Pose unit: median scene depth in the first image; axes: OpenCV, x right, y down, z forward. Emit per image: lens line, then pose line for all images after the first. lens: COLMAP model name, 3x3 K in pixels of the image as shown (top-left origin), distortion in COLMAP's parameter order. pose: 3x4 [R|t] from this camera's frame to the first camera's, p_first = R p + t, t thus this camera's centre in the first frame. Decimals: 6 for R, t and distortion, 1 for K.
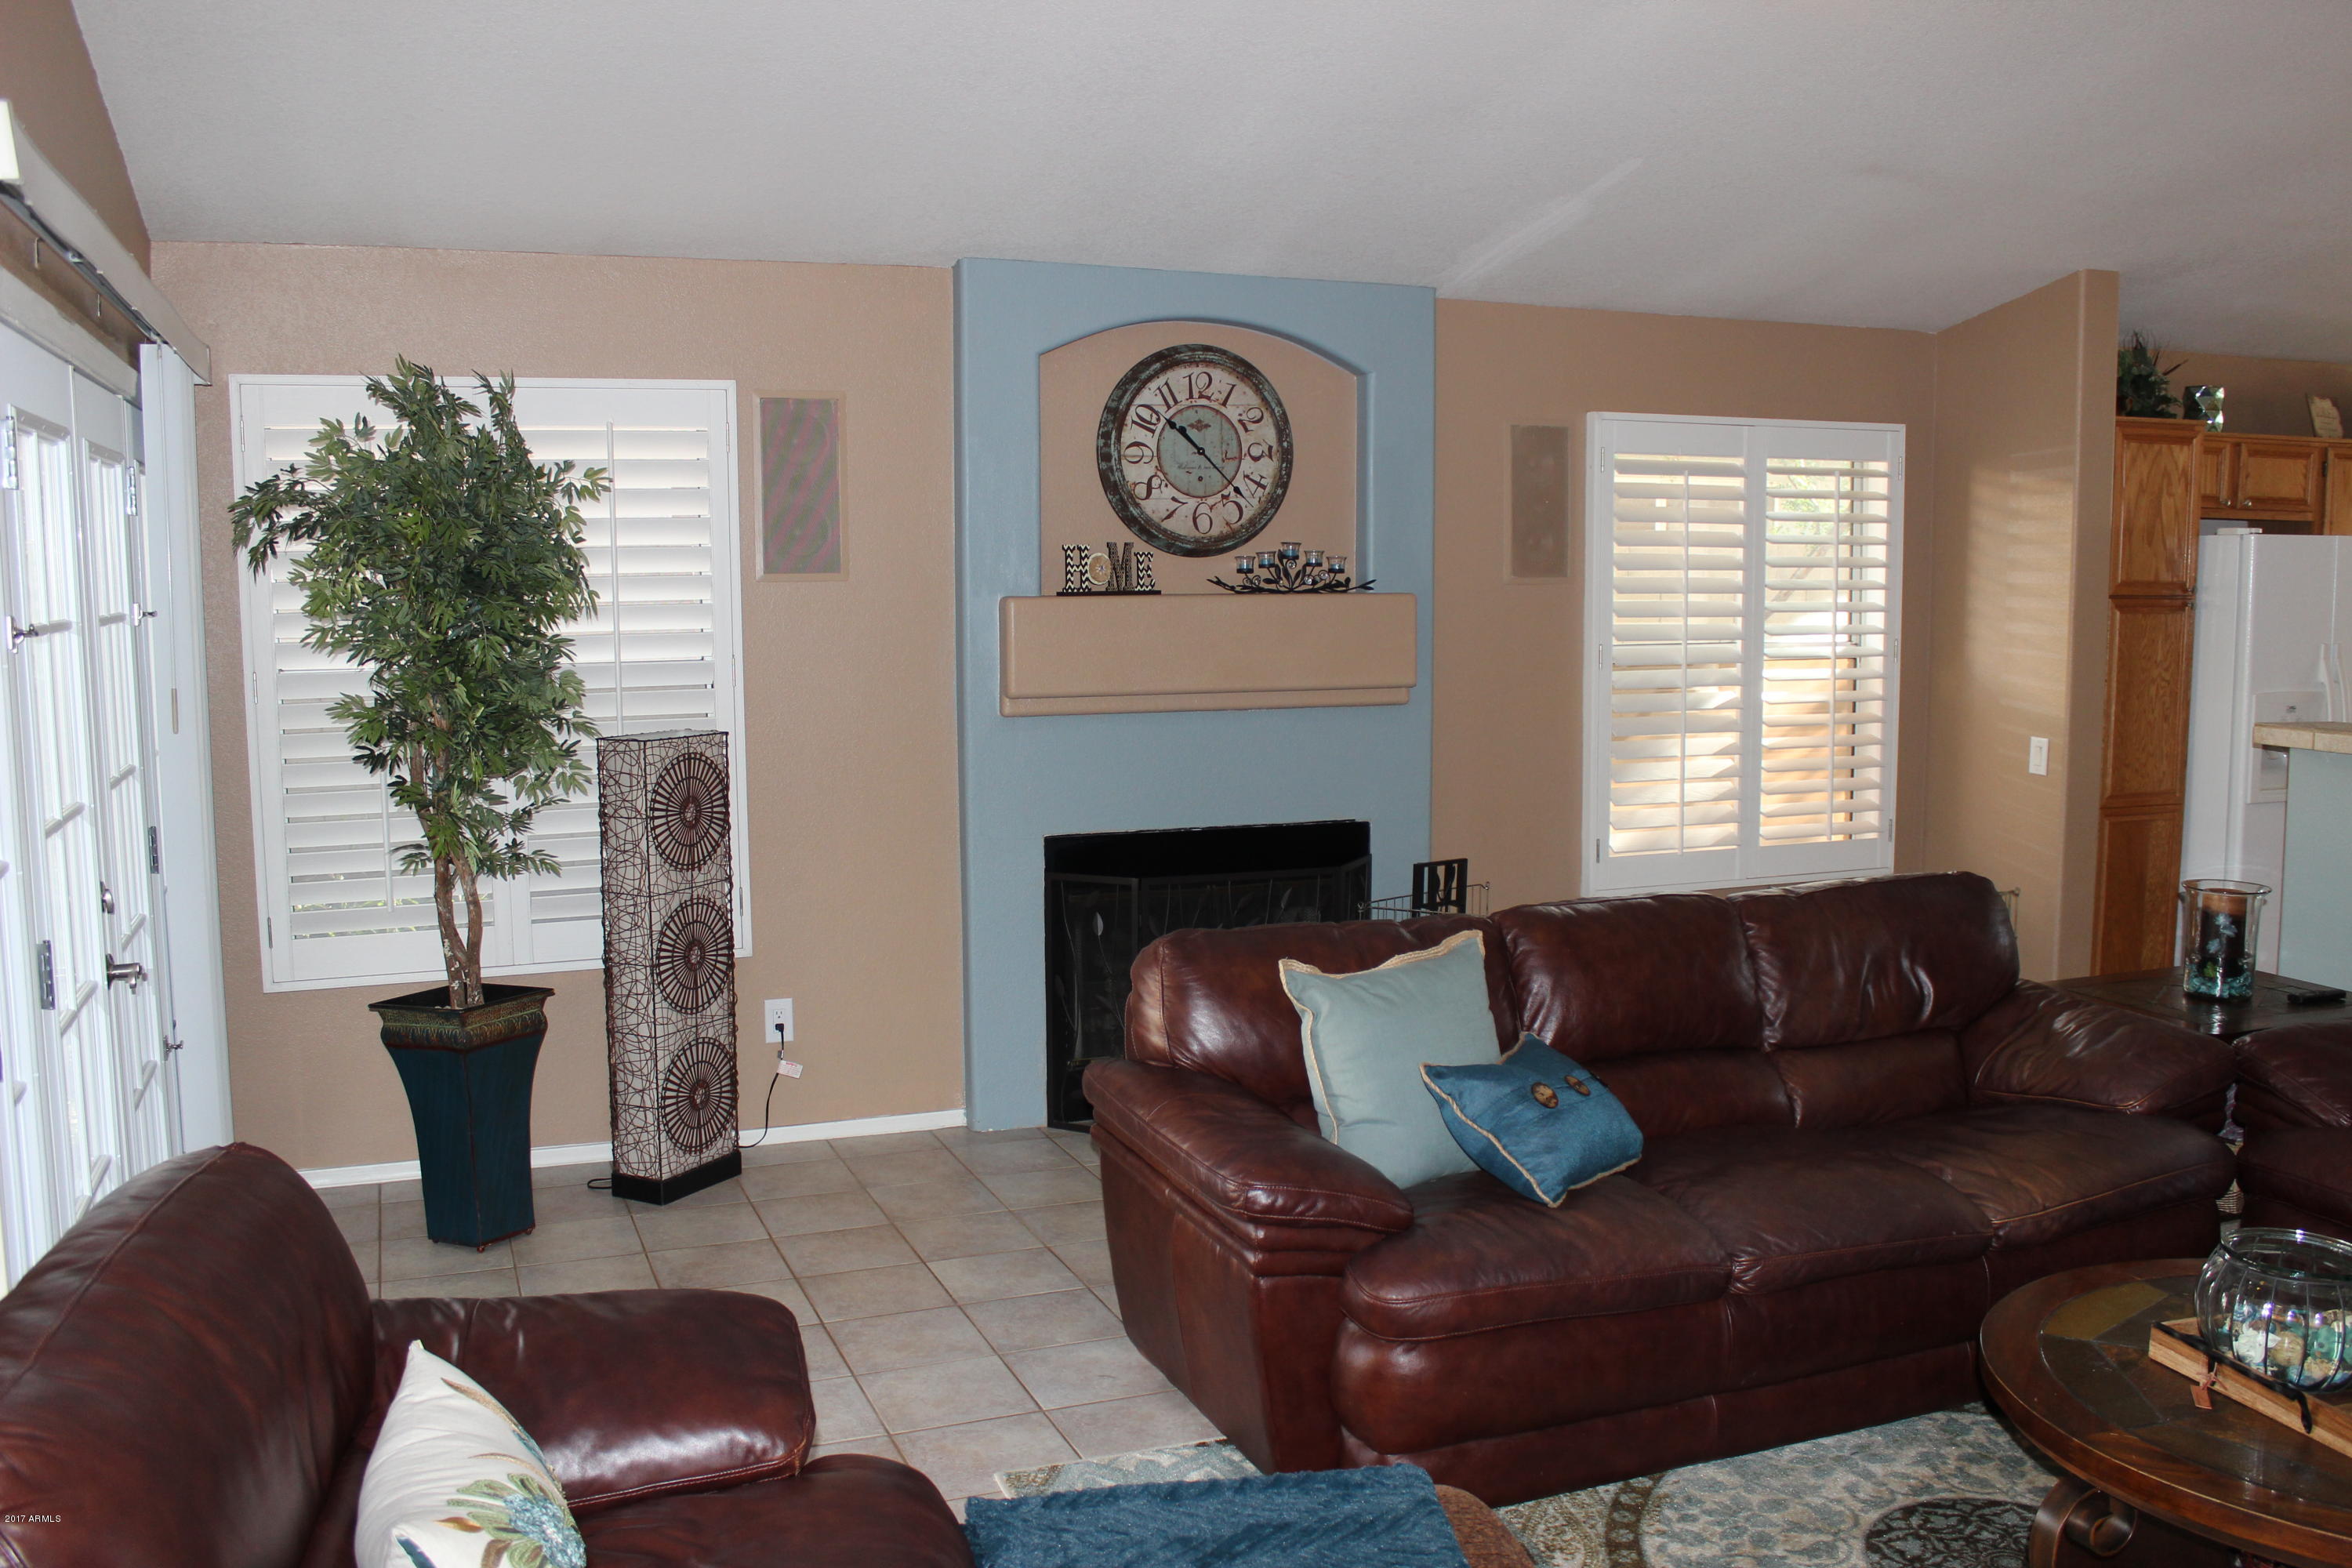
lens RADIAL K [[2016.3, 0, 1176.0], [0, 2016.3, 784.0], [0, 0, 1]] dist [-0.149922, 0.087000]
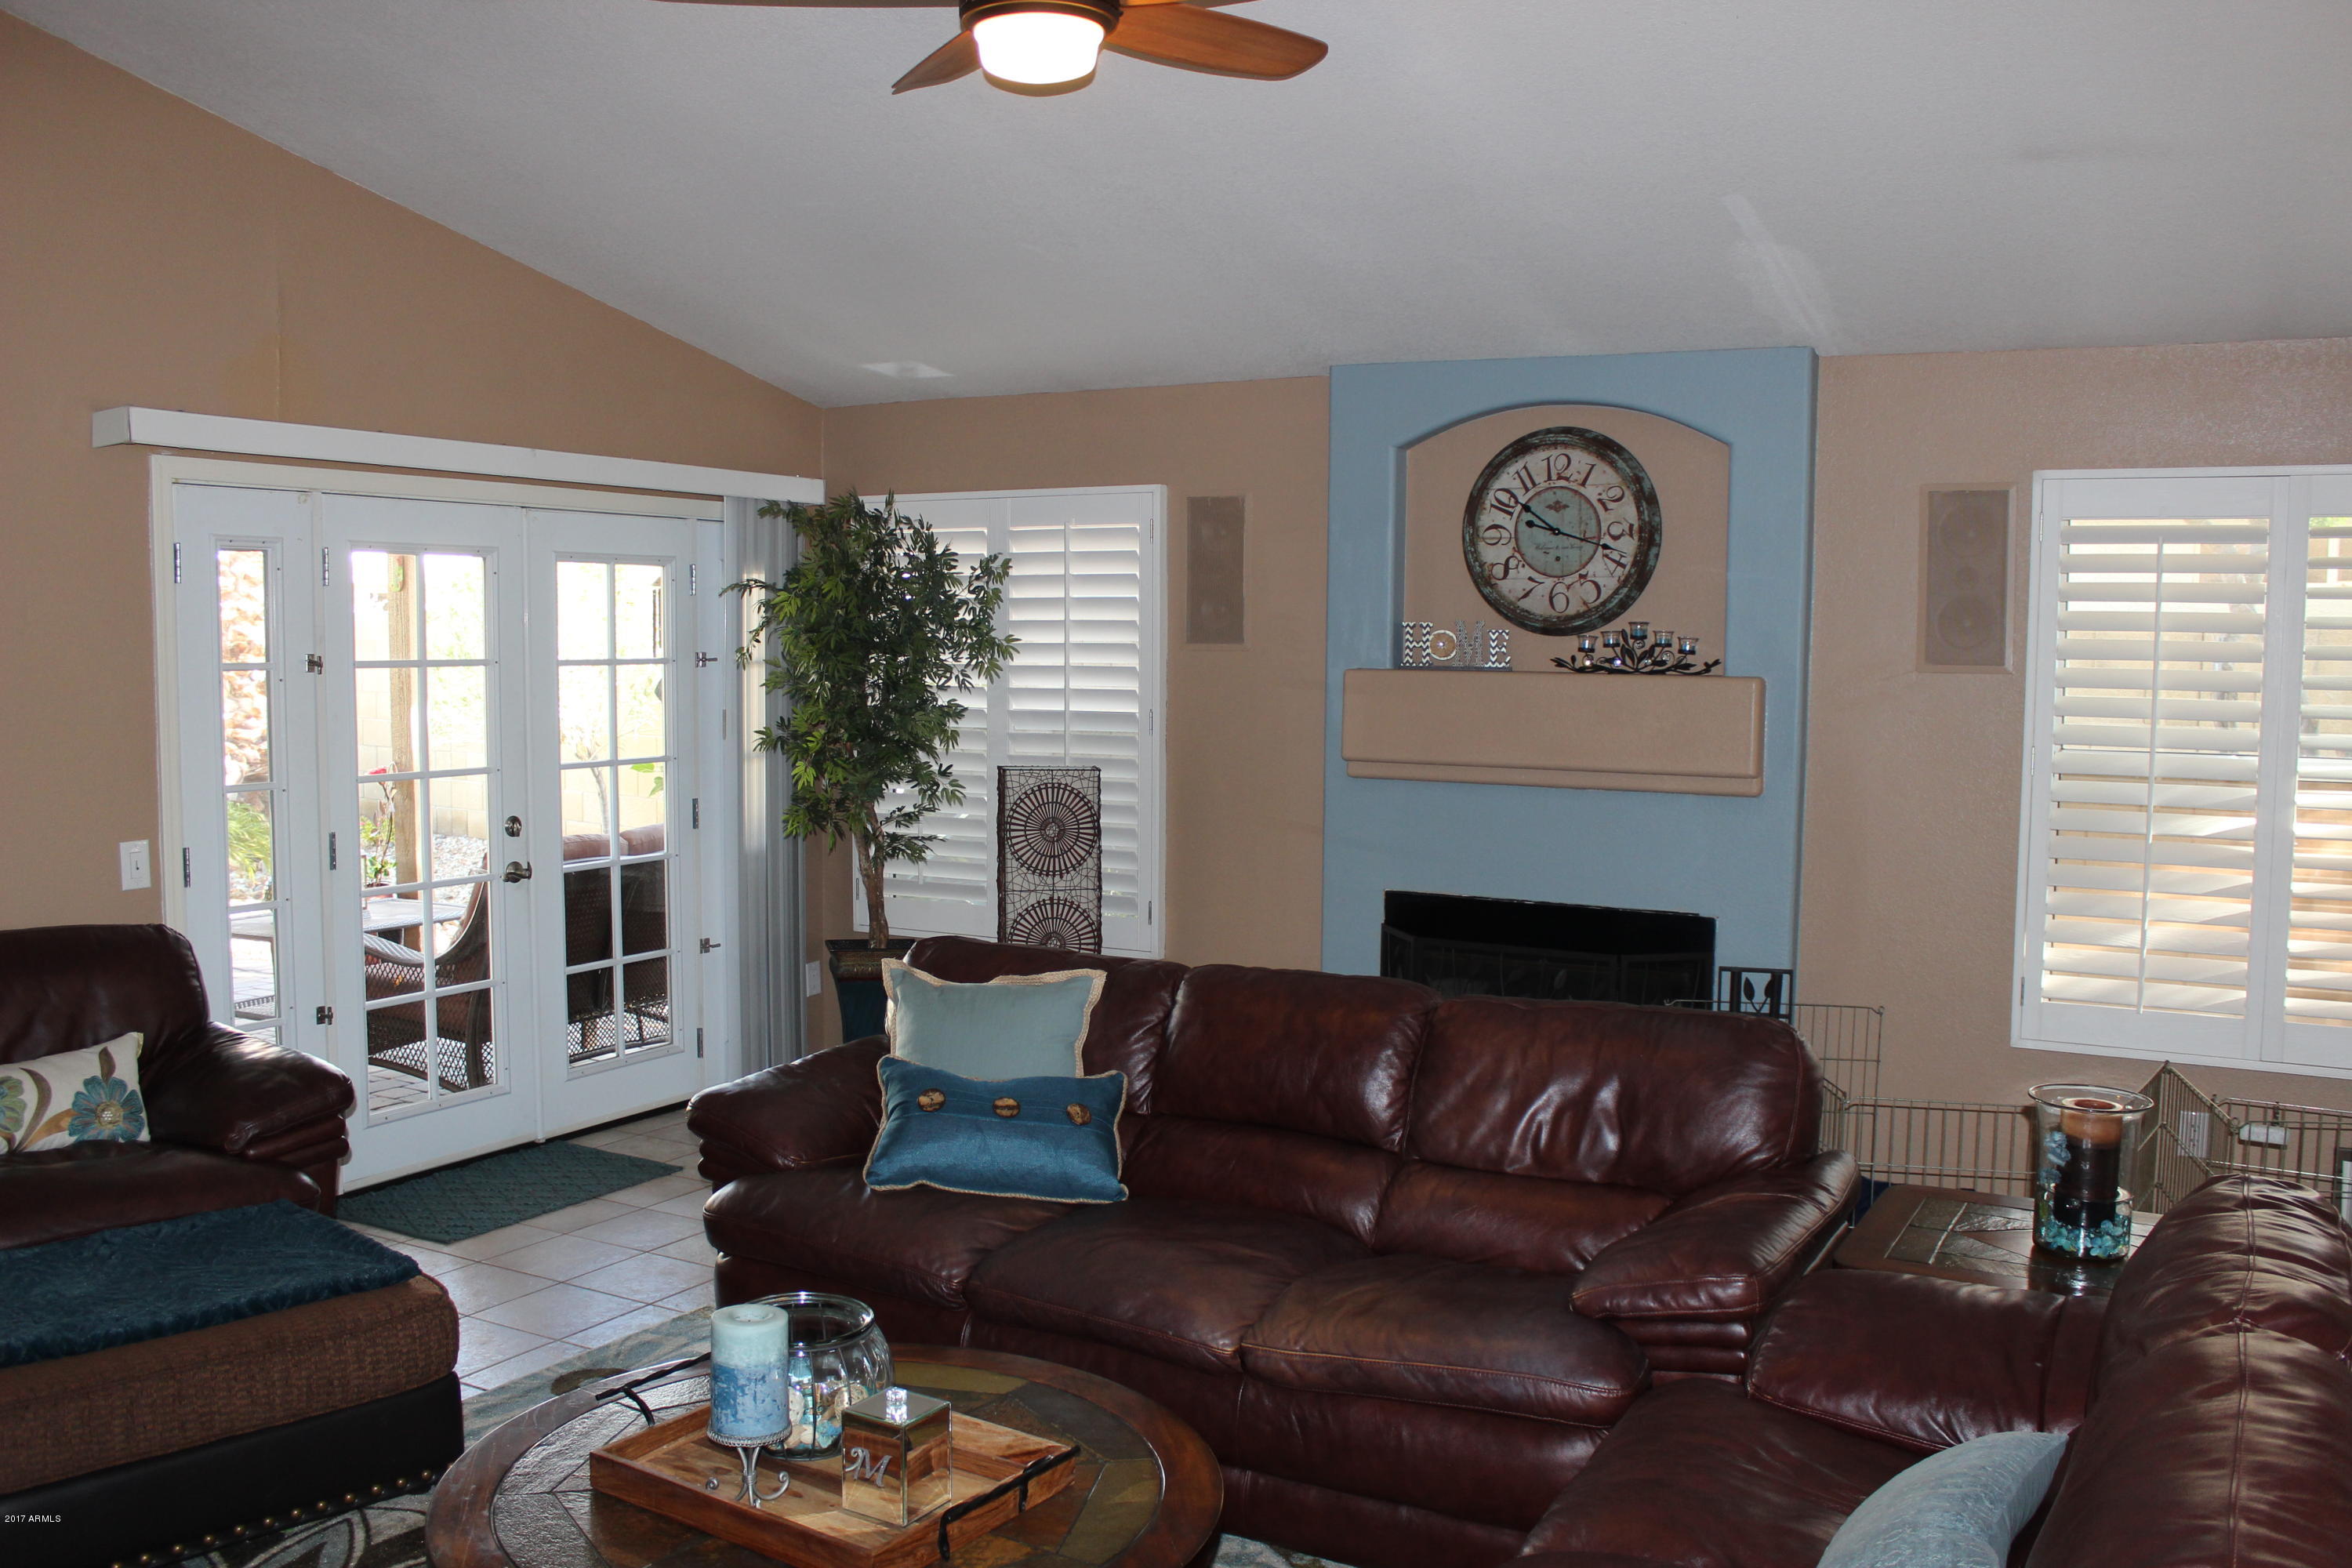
lens RADIAL K [[2016.3, 0, 1176.0], [0, 2016.3, 784.0], [0, 0, 1]] dist [-0.149922, 0.087000]
pose [[0.631234, 0.066378, -0.772747, 0.682451], [-0.096635, 0.995298, 0.006557, -0.026677], [0.769549, 0.070535, 0.634680, 0.218213]]
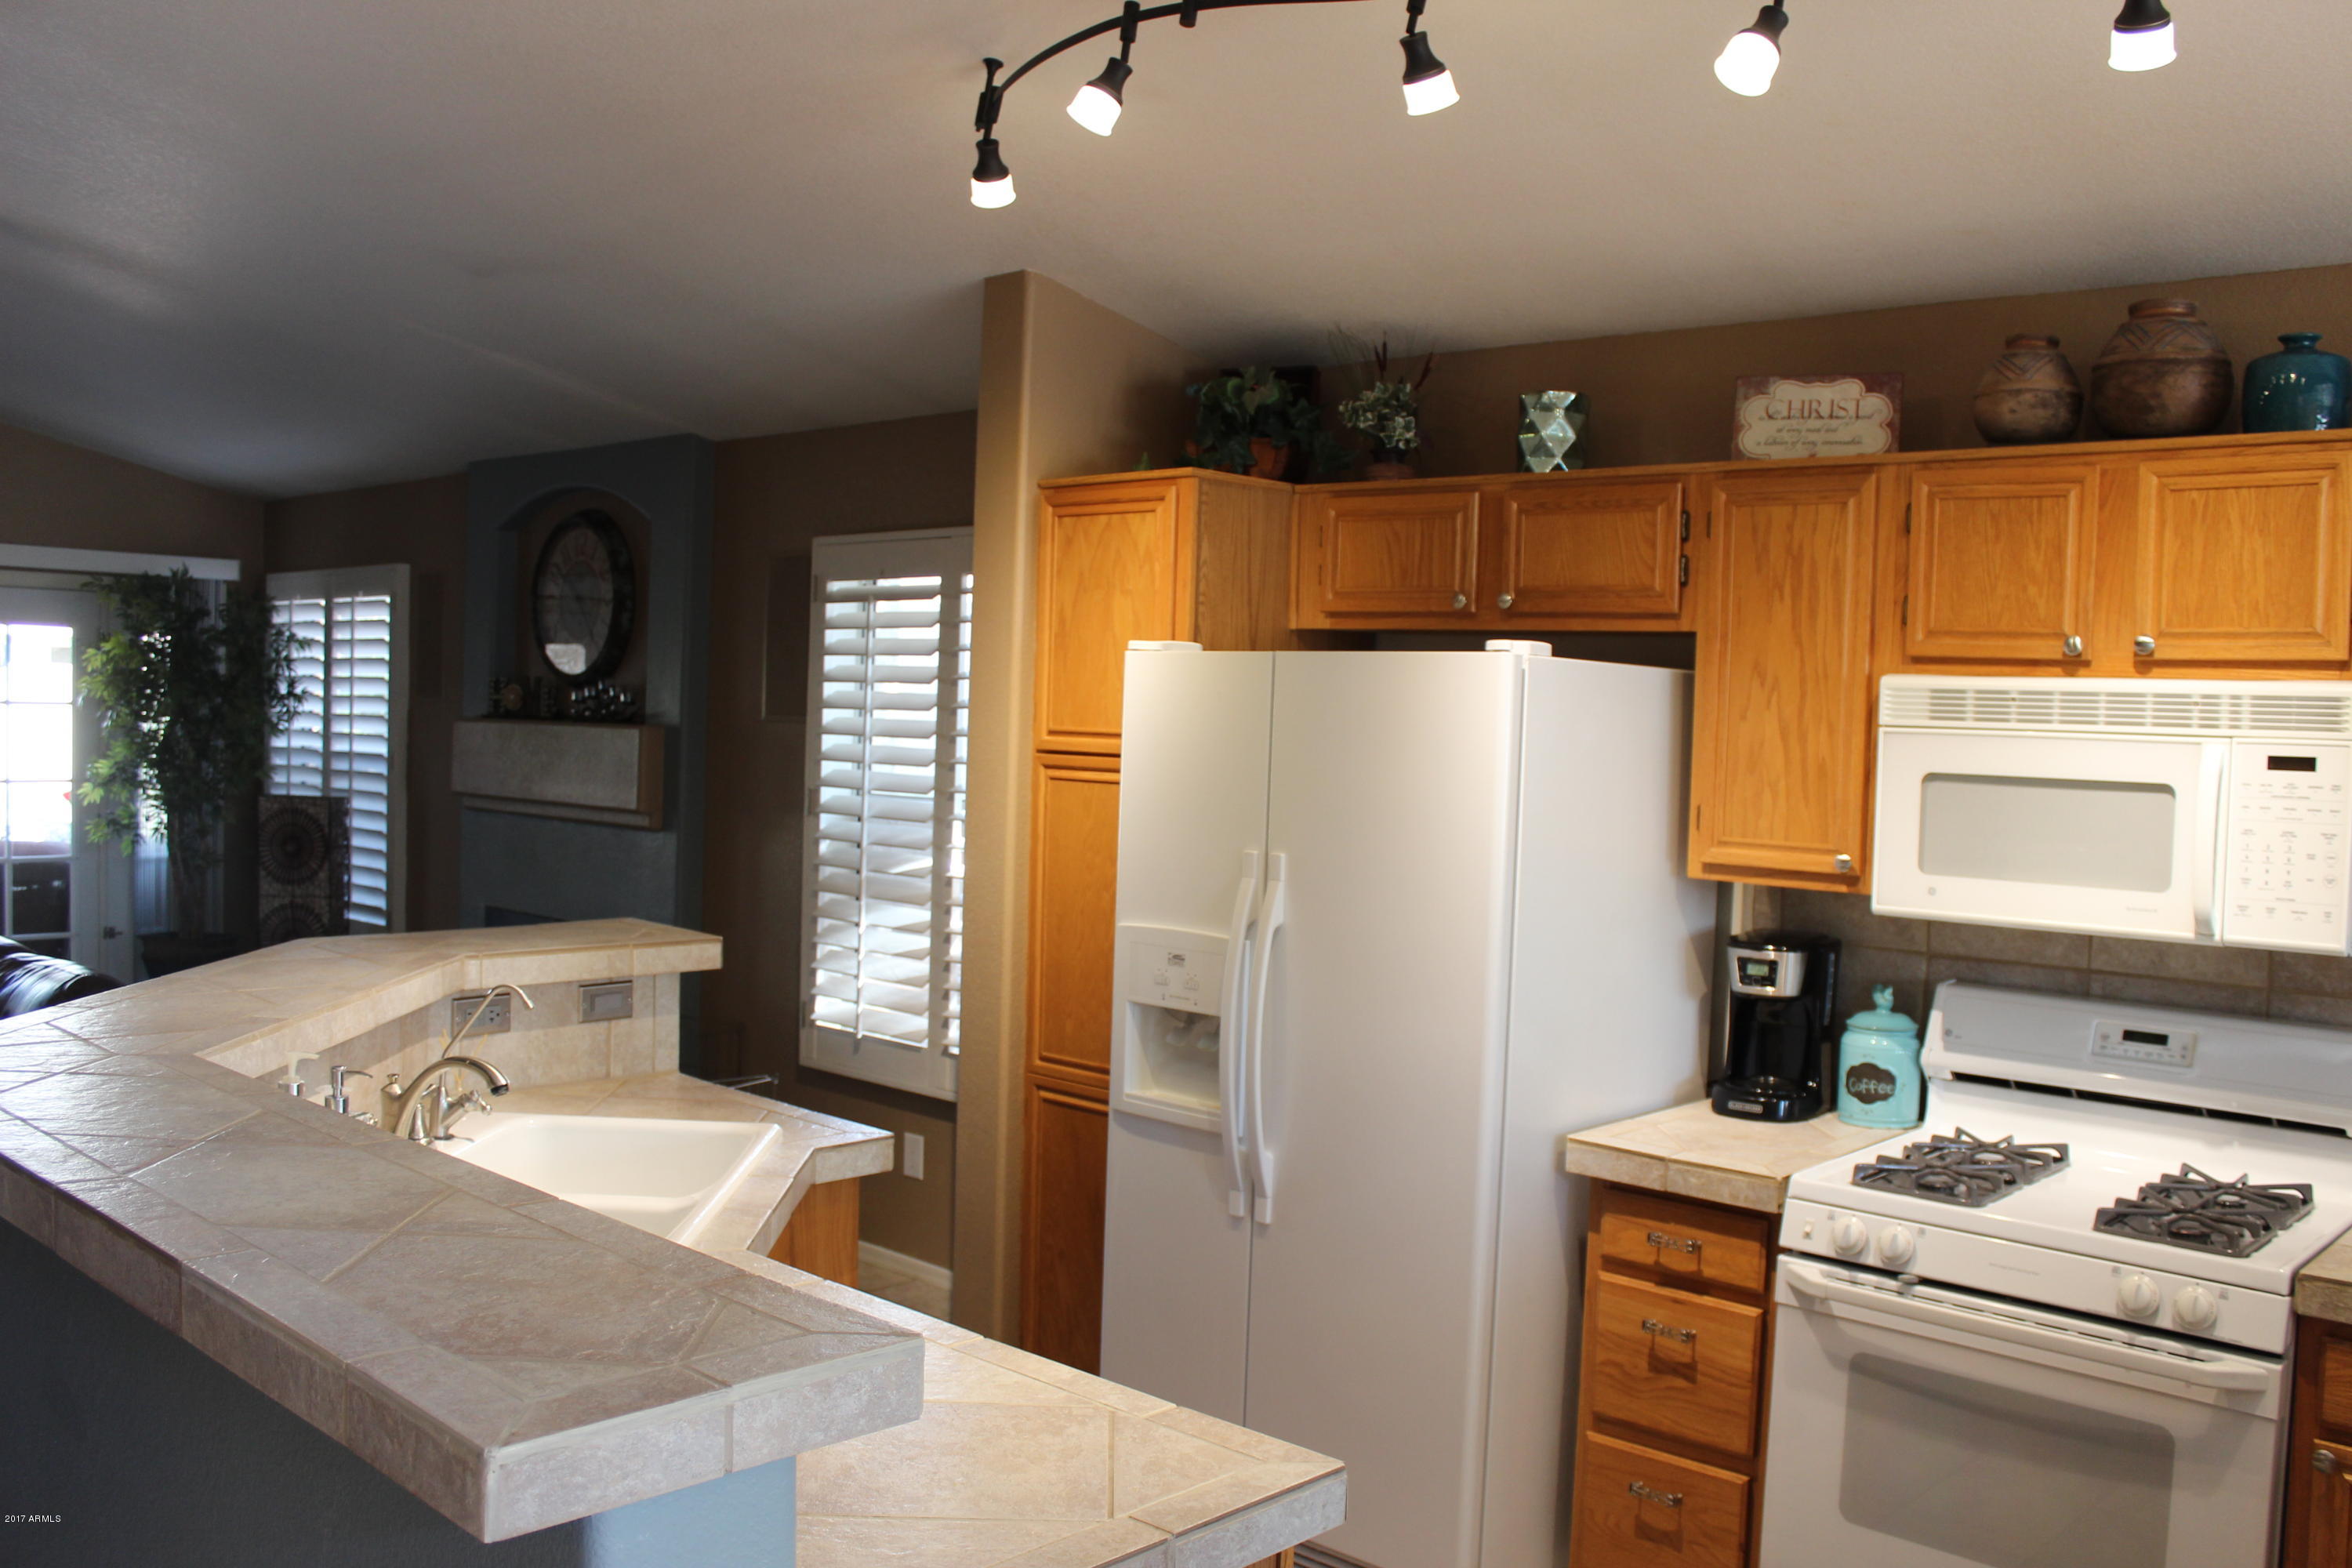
lens RADIAL K [[2016.3, 0, 1176.0], [0, 2016.3, 784.0], [0, 0, 1]] dist [-0.149922, 0.087000]
pose [[0.431224, 0.045749, -0.901084, 1.220803], [-0.132422, 0.991107, -0.013052, -0.090470], [0.892474, 0.124952, 0.433447, 0.821887]]
